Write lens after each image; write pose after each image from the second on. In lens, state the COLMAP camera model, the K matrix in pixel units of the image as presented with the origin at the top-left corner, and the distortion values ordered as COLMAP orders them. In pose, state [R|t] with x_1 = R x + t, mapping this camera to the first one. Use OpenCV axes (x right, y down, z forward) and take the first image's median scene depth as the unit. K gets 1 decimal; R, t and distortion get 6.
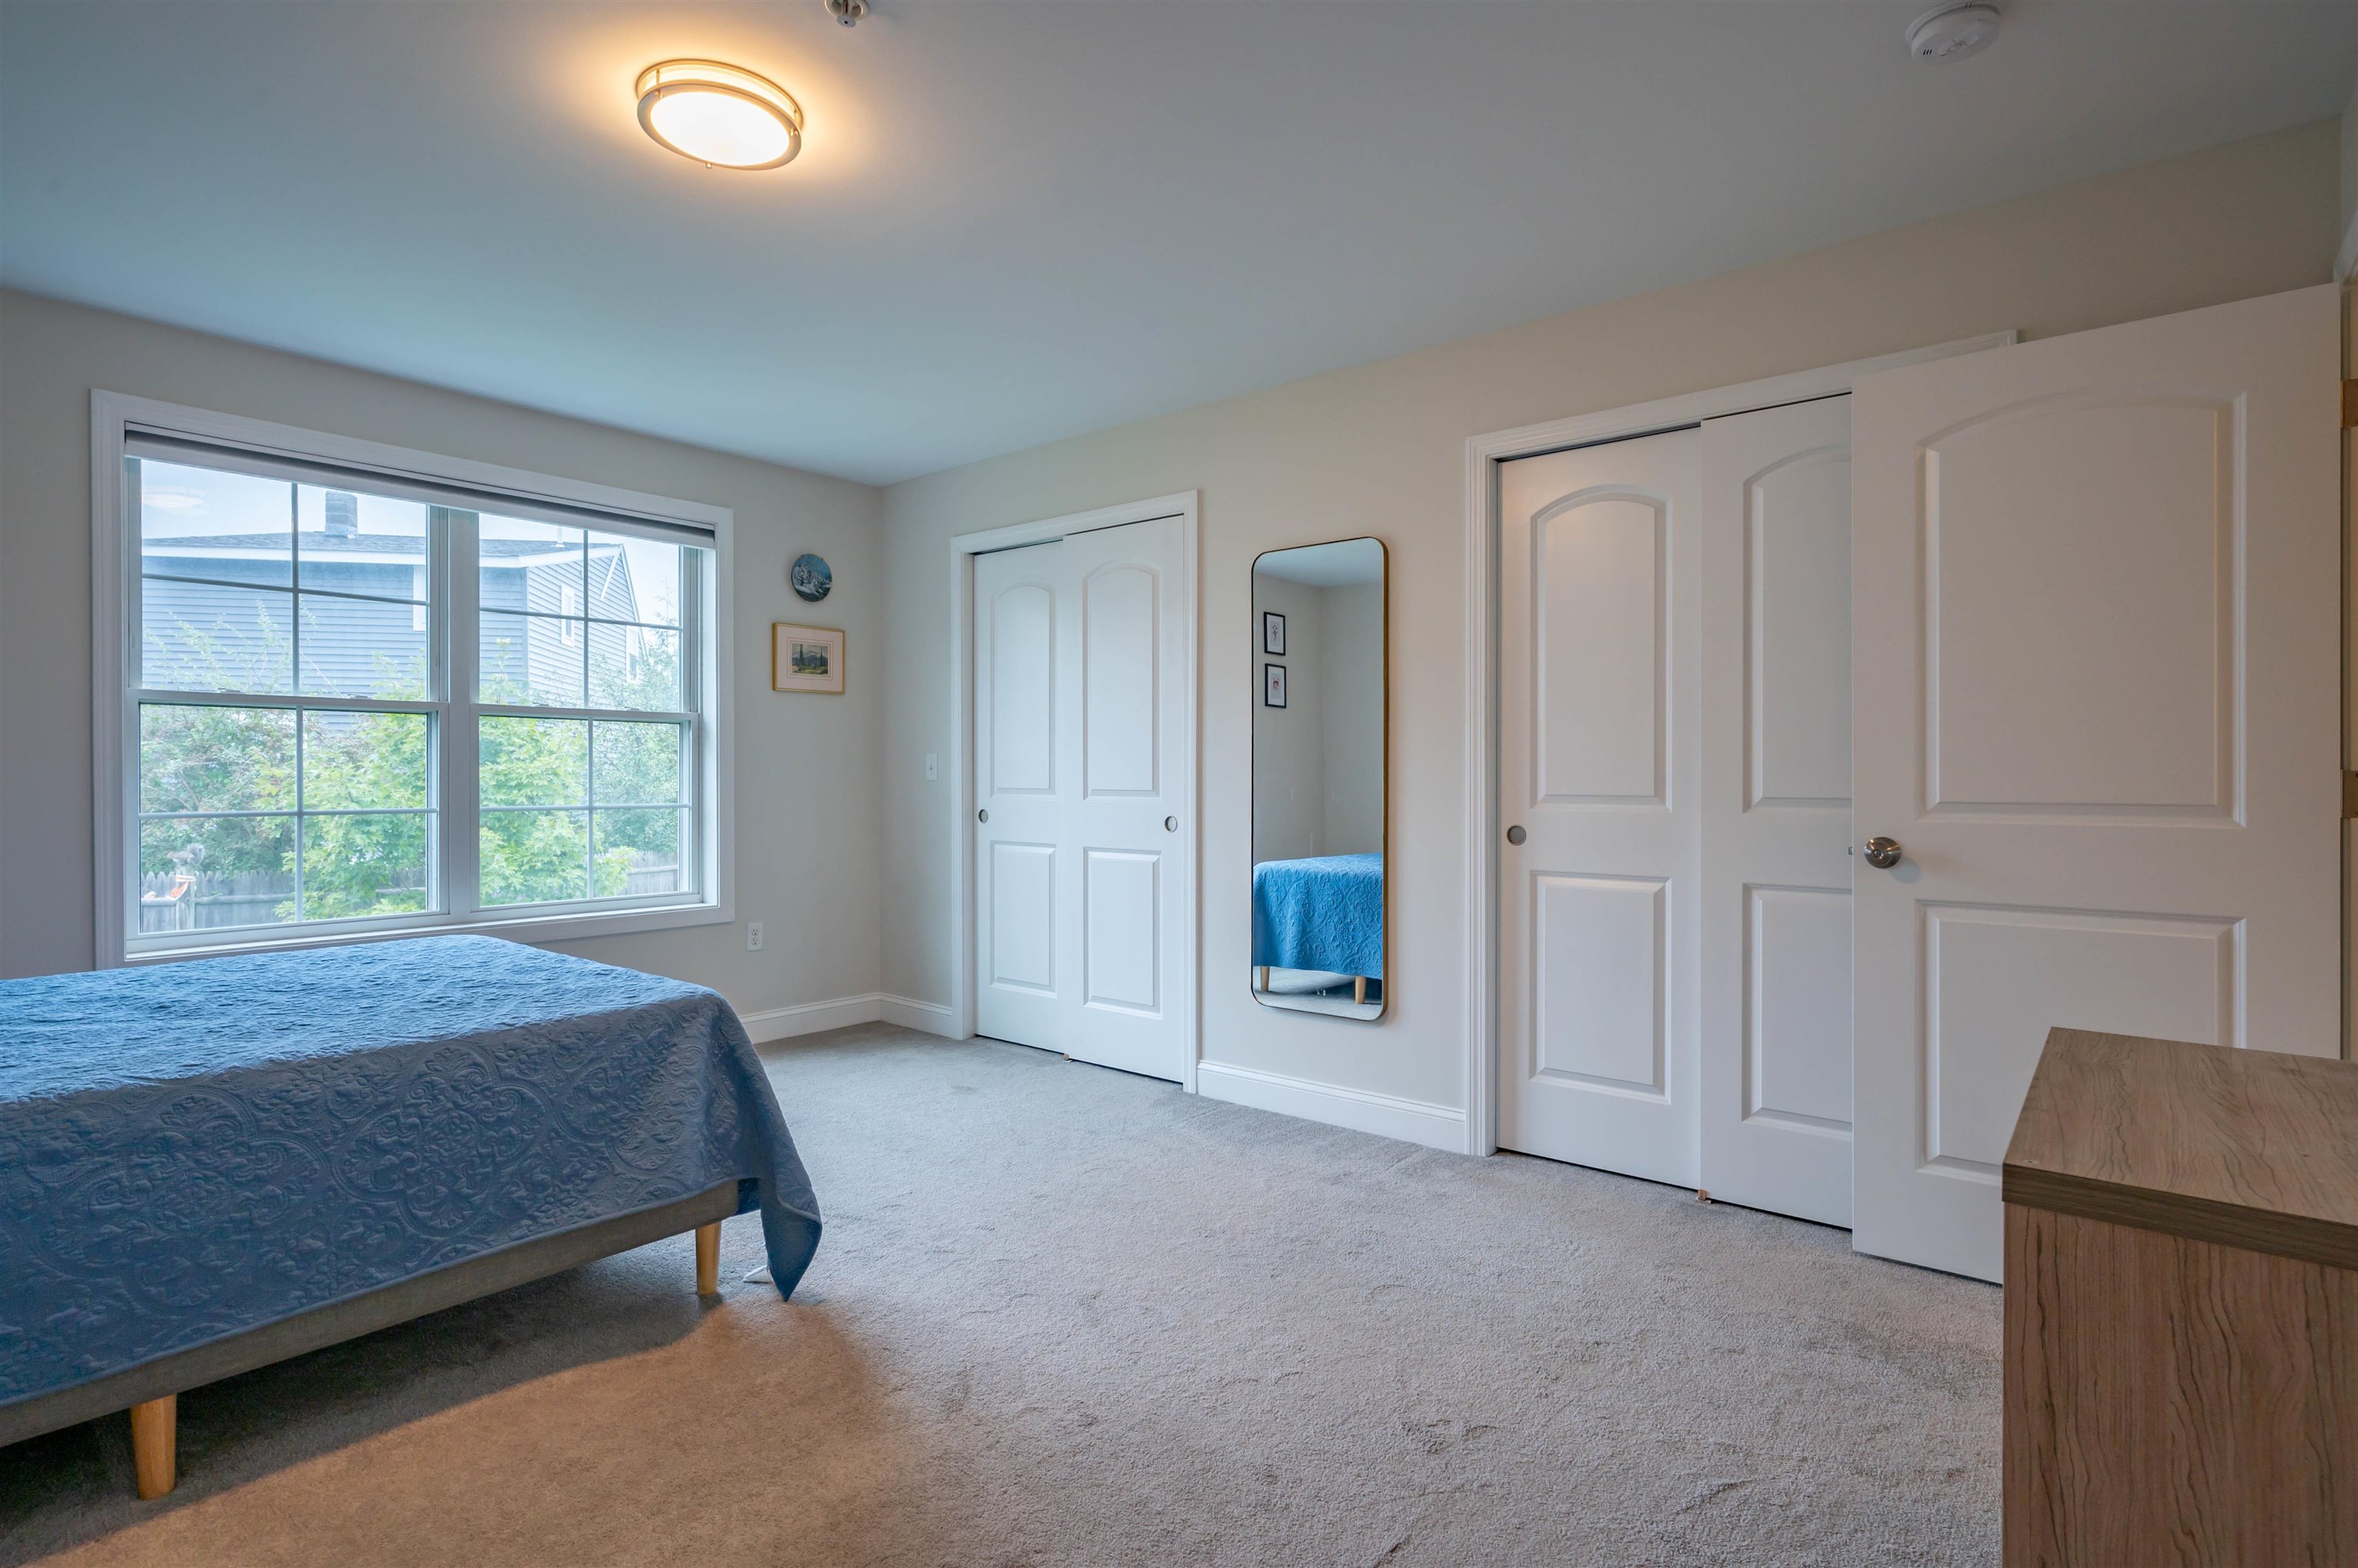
lens RADIAL K [[1172.5, 0, 1115.4], [0, 1172.5, 777.6], [0, 0, 1]] dist [0.002328, 0.001372]
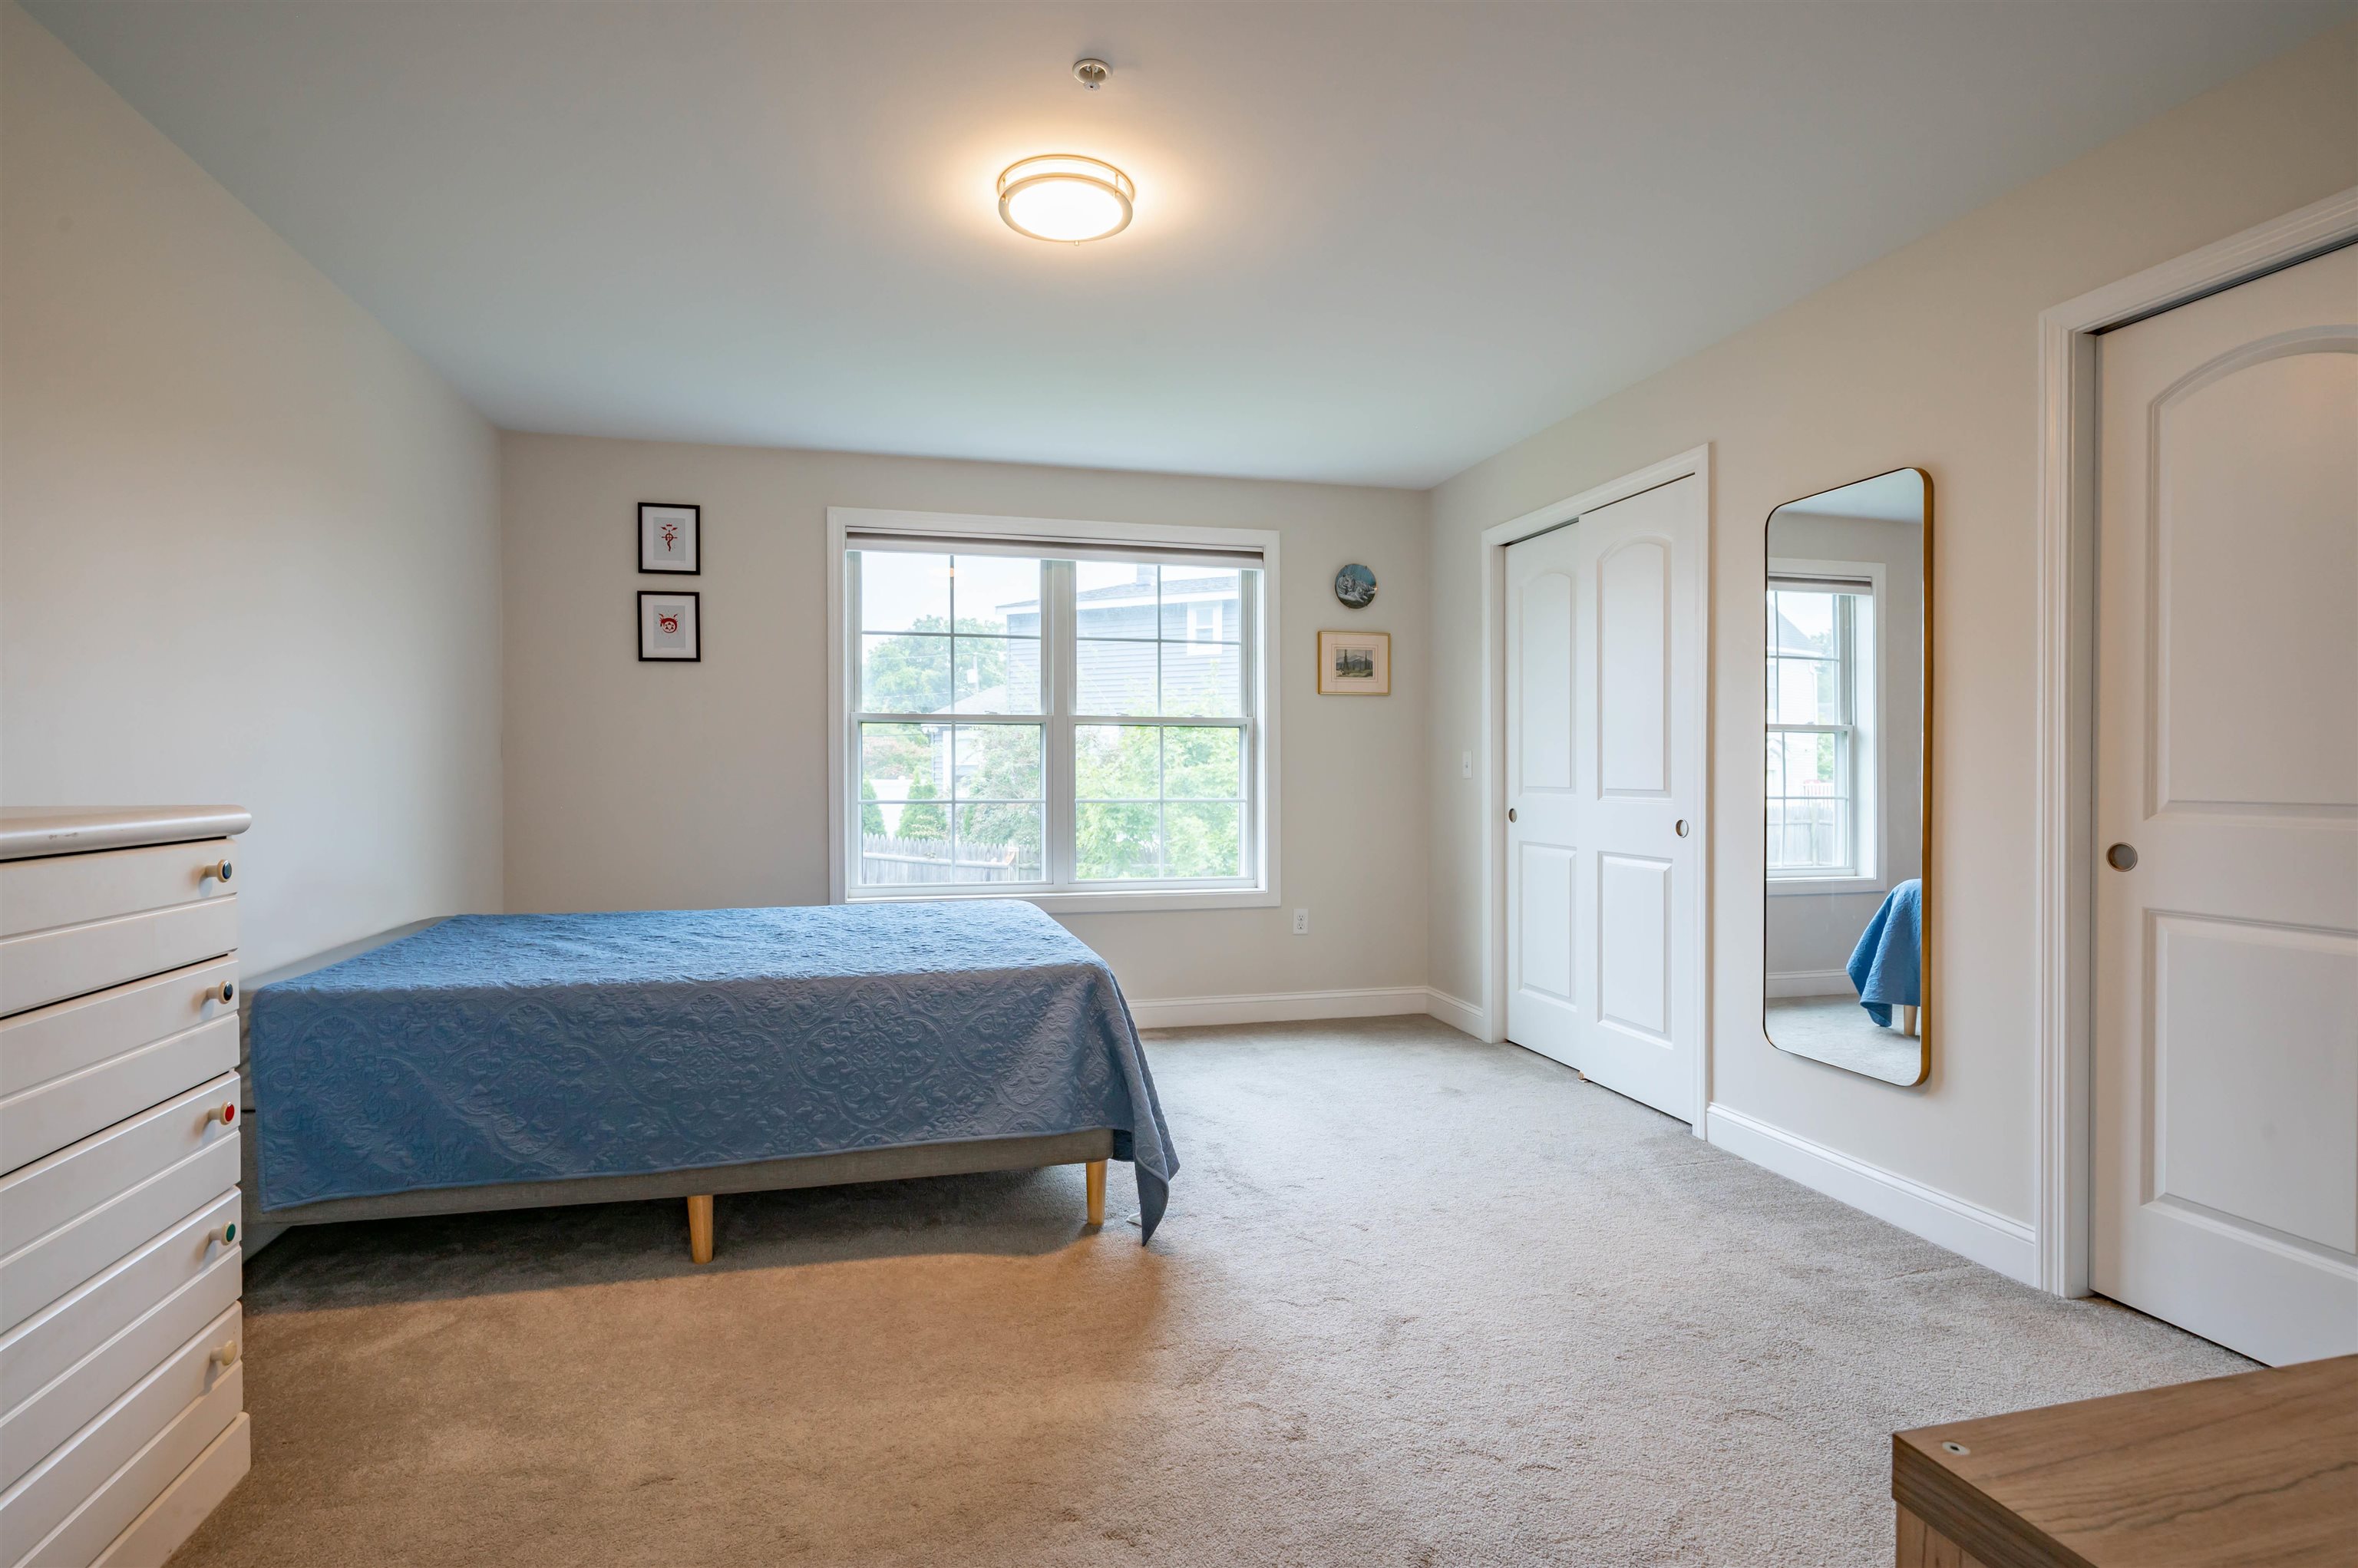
lens RADIAL K [[1115.5, 0, 1147.4], [0, 1115.5, 781.1], [0, 0, 1]] dist [-0.002386, 0.001500]
pose [[0.813223, 0.003693, -0.581940, 0.243184], [-0.000670, 0.999985, 0.005410, -0.000080], [0.581952, -0.004010, 0.813214, 0.104147]]
